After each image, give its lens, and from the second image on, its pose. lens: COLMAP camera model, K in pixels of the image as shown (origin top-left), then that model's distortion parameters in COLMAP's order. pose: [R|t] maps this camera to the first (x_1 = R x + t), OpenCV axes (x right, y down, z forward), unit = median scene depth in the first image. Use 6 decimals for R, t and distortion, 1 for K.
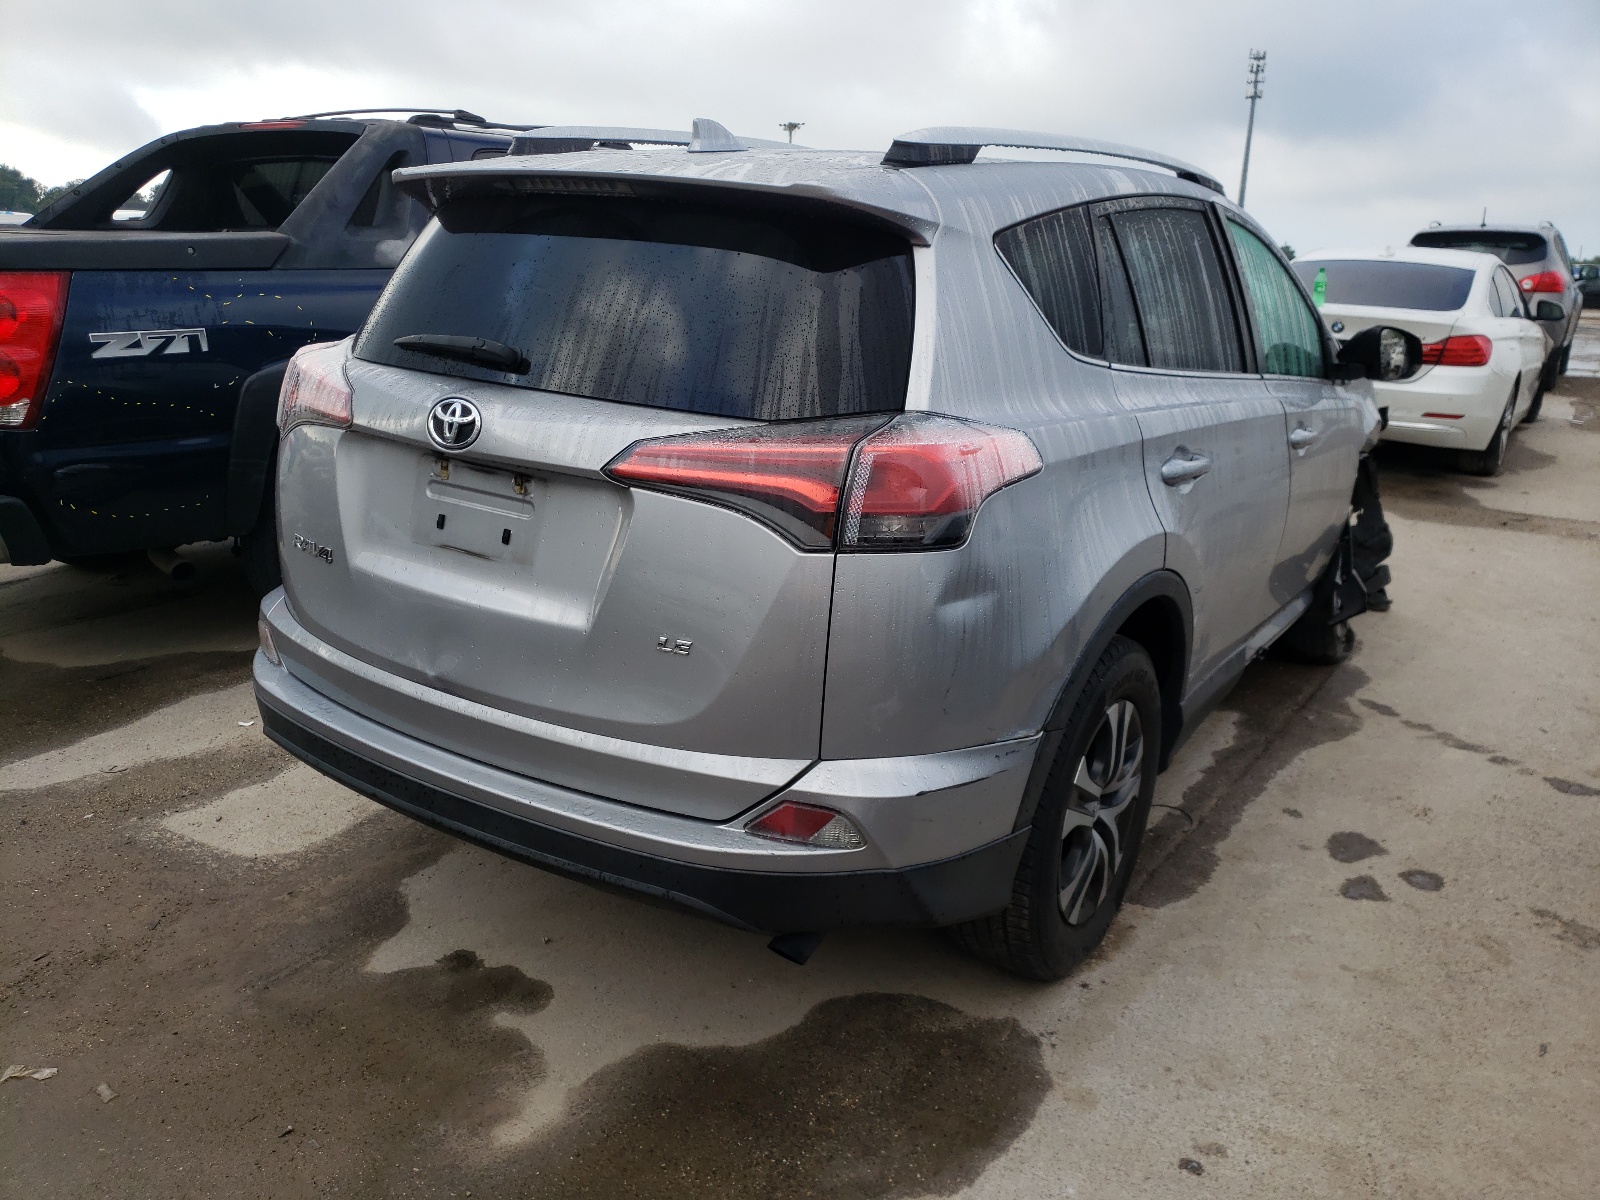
lens RADIAL K [[1251.8, 0, 836.4], [0, 1251.8, 600.1], [0, 0, 1]] dist [0.003427, 0.000034]
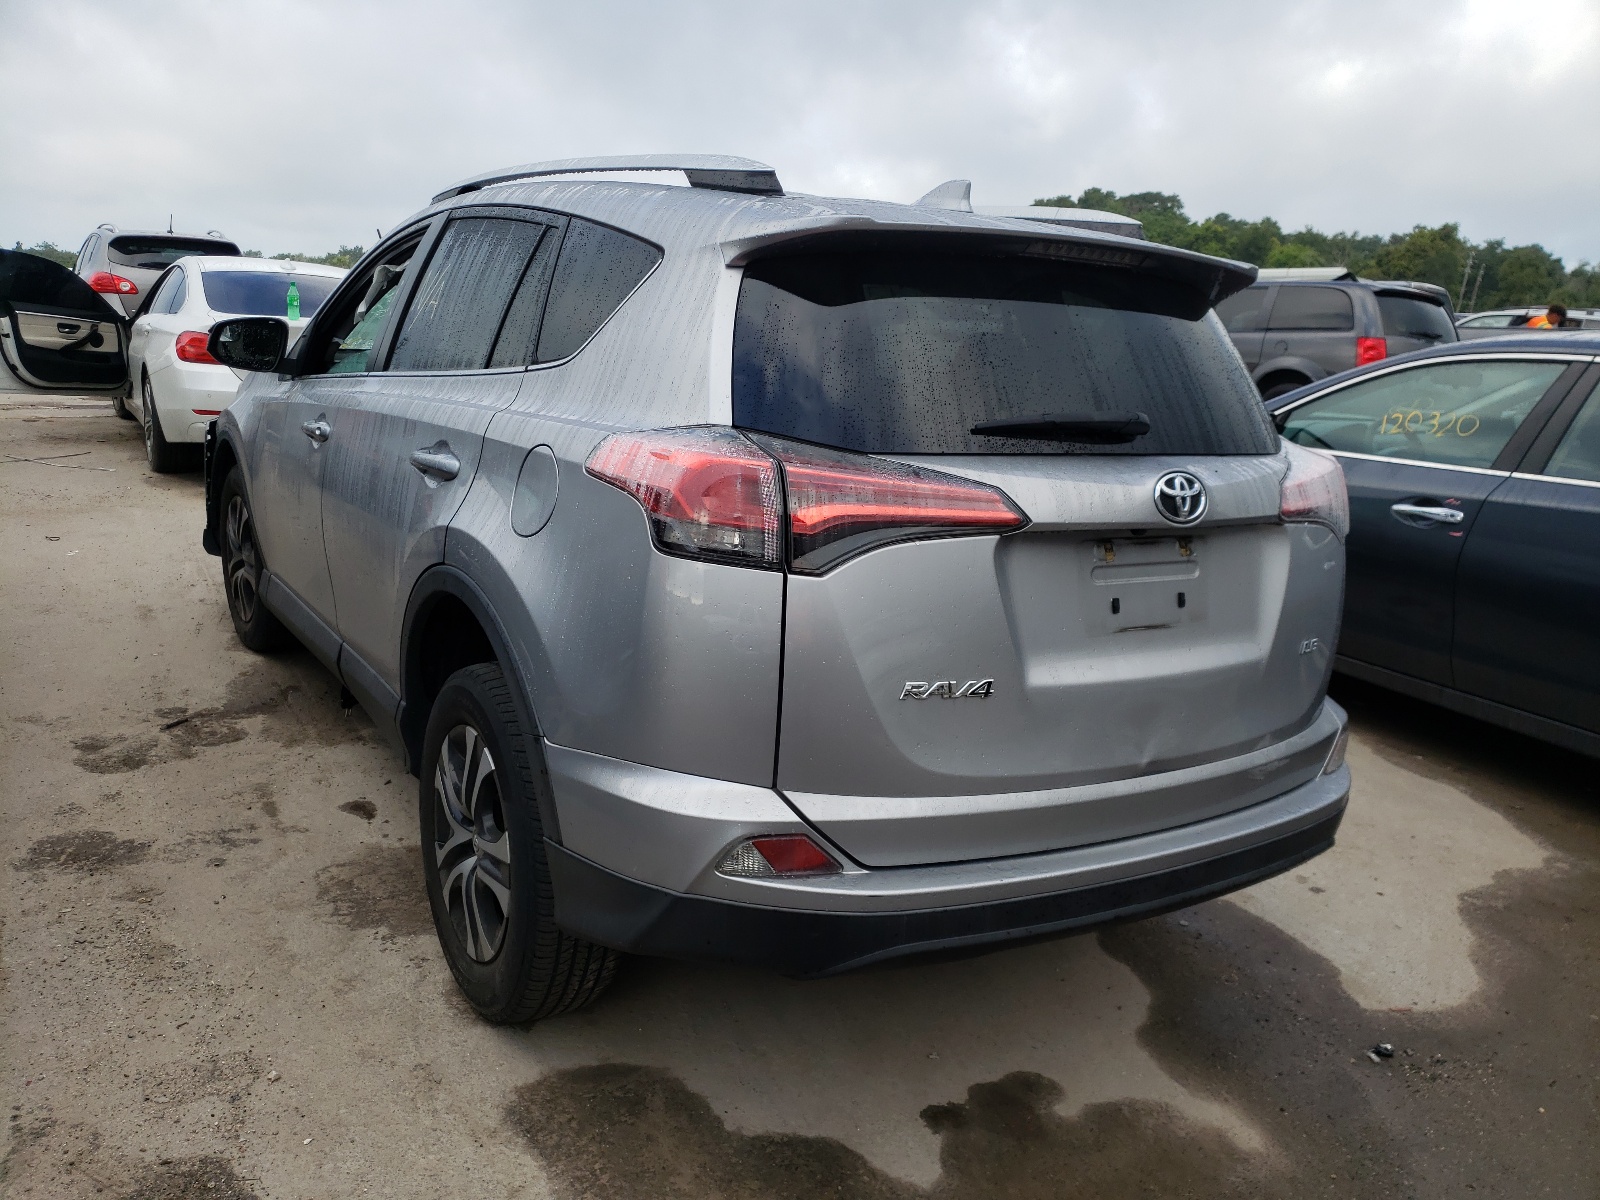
lens RADIAL K [[1251.8, 0, 836.4], [0, 1251.8, 600.1], [0, 0, 1]] dist [0.003427, 0.000034]
pose [[0.418225, -0.230553, 0.878597, -1.164816], [0.196149, 0.967354, 0.160474, -0.245694], [-0.886912, 0.105221, 0.449795, 0.731881]]
